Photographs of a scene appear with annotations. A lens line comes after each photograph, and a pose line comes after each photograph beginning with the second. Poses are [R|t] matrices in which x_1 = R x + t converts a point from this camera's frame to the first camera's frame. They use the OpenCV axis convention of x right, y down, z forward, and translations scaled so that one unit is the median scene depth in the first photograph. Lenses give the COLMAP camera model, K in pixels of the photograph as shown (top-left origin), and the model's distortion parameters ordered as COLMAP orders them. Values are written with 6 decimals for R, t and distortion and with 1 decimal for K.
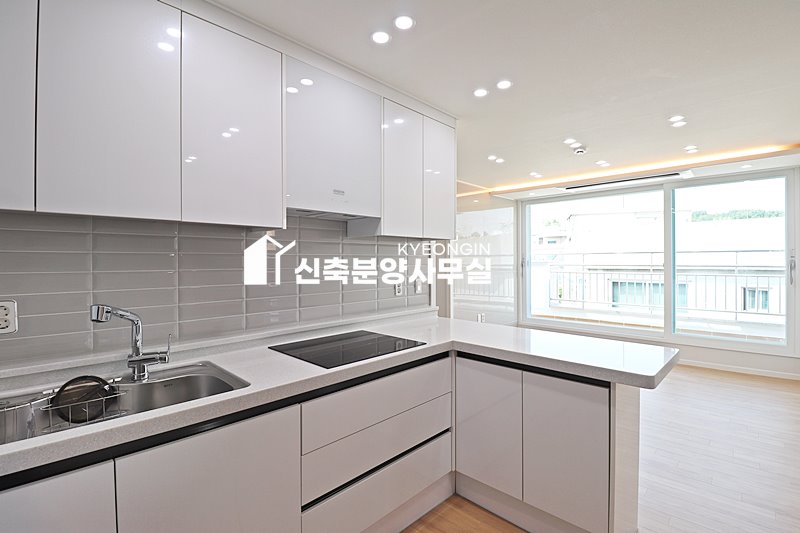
lens RADIAL K [[372.3, 0, 401.1], [0, 372.3, 260.7], [0, 0, 1]] dist [0.000371, -0.012251]
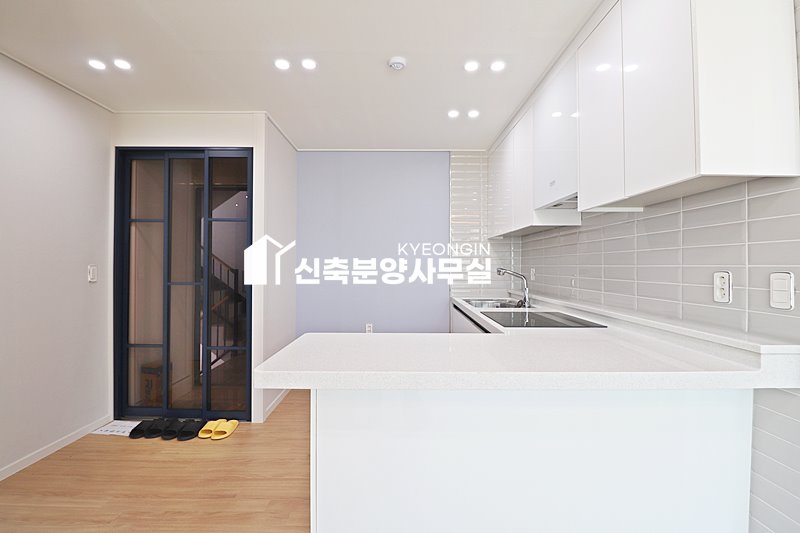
lens RADIAL K [[372.4, 0, 402.8], [0, 372.4, 264.1], [0, 0, 1]] dist [0.000909, -0.012609]
pose [[-0.718926, 0.000349, -0.695087, 0.610677], [0.002993, 0.999992, -0.002594, 0.037930], [0.695081, -0.003946, -0.718921, 0.986363]]
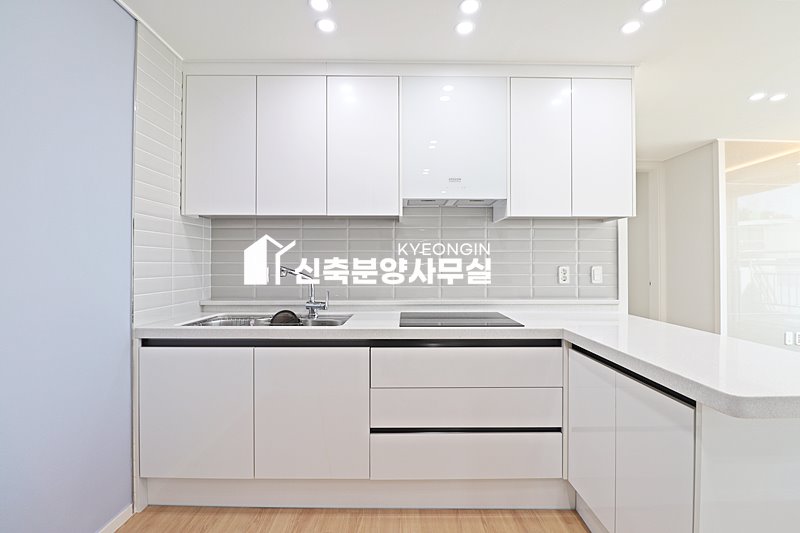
lens RADIAL K [[369.6, 0, 403.8], [0, 369.6, 261.1], [0, 0, 1]] dist [0.000048, -0.013072]
pose [[0.700080, -0.003807, -0.714054, 0.337020], [-0.003969, 0.999950, -0.009222, 0.044766], [0.714053, 0.009291, 0.700030, 0.085786]]
